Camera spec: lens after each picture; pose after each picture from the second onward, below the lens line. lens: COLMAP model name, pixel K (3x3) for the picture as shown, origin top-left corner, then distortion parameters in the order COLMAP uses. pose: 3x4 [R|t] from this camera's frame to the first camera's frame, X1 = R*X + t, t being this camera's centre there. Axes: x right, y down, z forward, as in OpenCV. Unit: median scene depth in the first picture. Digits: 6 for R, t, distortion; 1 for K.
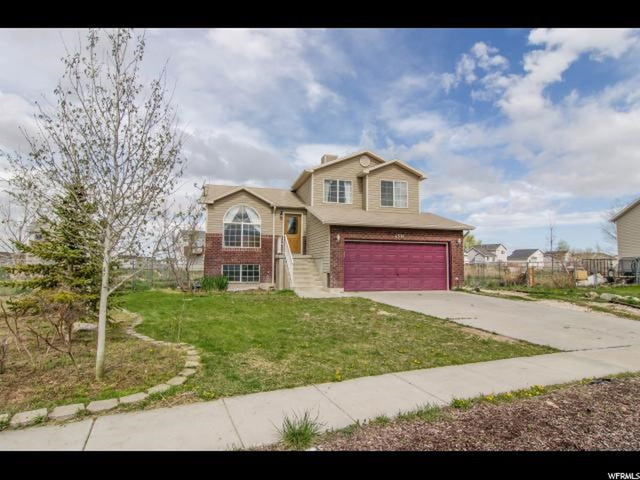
lens RADIAL K [[350.6, 0, 318.3], [0, 350.6, 233.6], [0, 0, 1]] dist [0.001053, -0.000115]
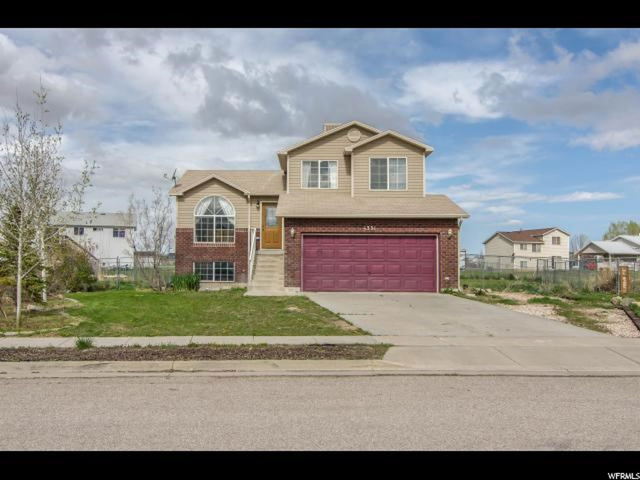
lens RADIAL K [[645.2, 0, 320.0], [0, 645.2, 240.0], [0, 0, 1]] dist [0.058159, 0.000664]
pose [[0.947800, -0.012752, -0.318611, 0.579663], [0.028584, 0.998575, 0.045066, -0.035484], [0.317582, -0.051821, 0.946814, -0.494881]]
